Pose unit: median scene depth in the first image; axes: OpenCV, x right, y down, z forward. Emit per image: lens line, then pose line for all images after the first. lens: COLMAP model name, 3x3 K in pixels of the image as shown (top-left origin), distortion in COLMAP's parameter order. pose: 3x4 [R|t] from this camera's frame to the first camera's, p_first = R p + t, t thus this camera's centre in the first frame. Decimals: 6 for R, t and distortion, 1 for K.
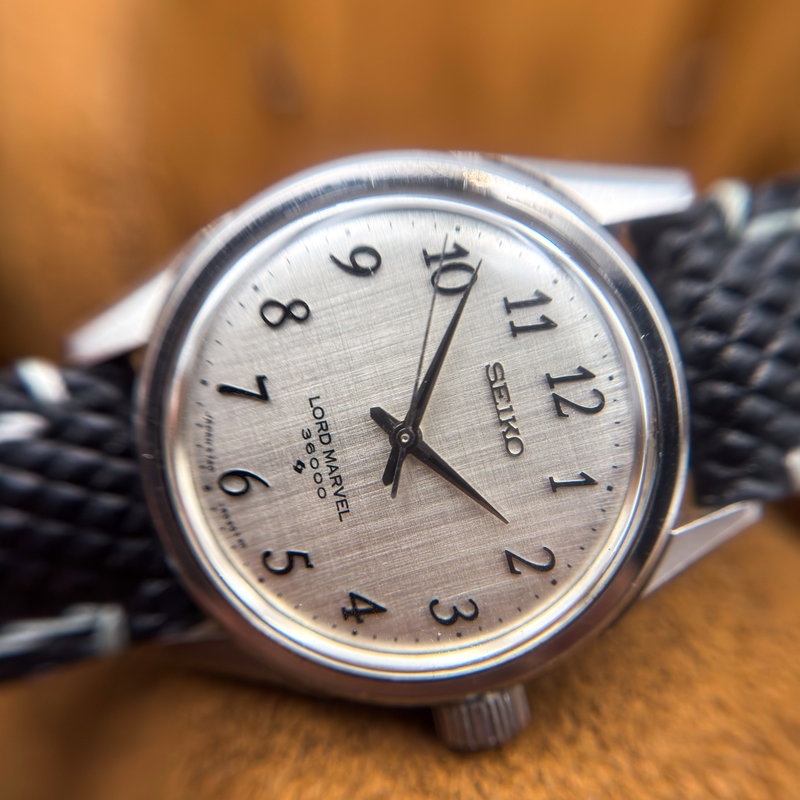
lens RADIAL K [[808.5, 0, 407.2], [0, 808.5, 397.7], [0, 0, 1]] dist [0.559495, 0.000000]
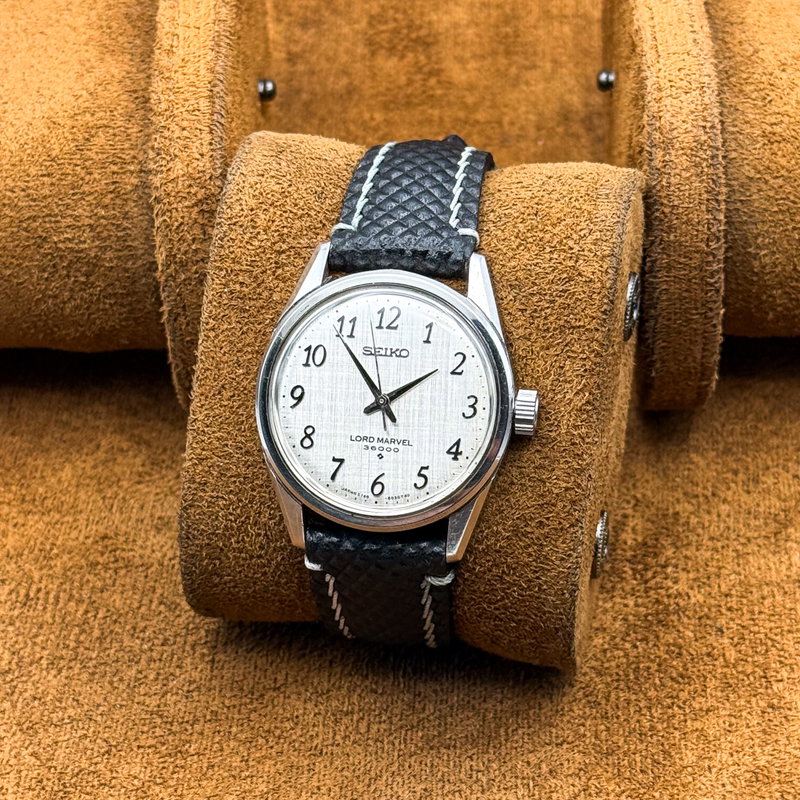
lens RADIAL K [[1987.8, 0, 402.9], [0, 1987.8, 340.2], [0, 0, 1]] dist [-0.097174, 0.000000]
pose [[0.331540, -0.942123, 0.049845, -0.087355], [0.921120, 0.311820, -0.233037, 1.194011], [0.204007, 0.123174, 0.971190, -3.804030]]
